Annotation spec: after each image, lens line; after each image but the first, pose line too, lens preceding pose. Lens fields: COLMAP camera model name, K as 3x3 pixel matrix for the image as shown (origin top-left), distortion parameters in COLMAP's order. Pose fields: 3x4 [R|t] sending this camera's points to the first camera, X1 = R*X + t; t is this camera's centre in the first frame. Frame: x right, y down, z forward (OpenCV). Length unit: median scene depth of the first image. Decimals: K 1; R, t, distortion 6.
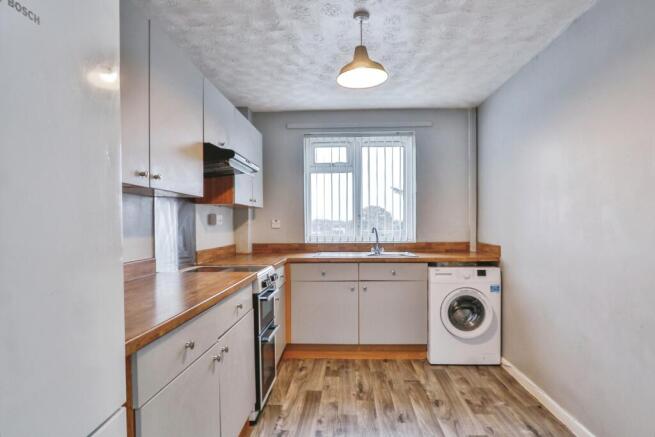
lens RADIAL K [[382.5, 0, 328.5], [0, 382.5, 221.2], [0, 0, 1]] dist [-0.005847, 0.000506]
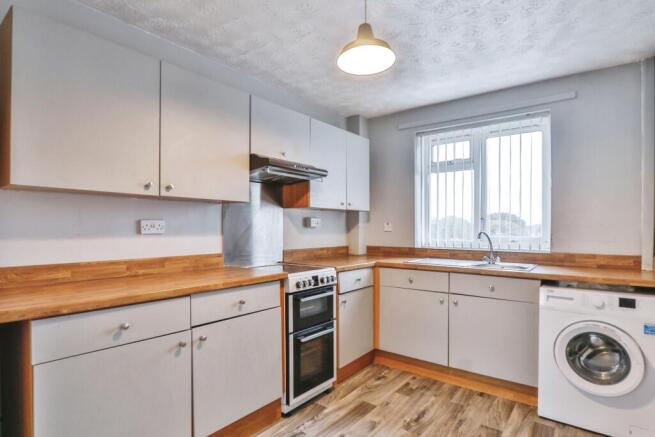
lens RADIAL K [[351.0, 0, 329.5], [0, 351.0, 224.4], [0, 0, 1]] dist [-0.001959, -0.003554]
pose [[0.816035, 0.004455, -0.577985, 0.316138], [-0.005741, 0.999983, -0.000398, 0.001553], [0.577974, 0.003643, 0.816047, 0.194083]]
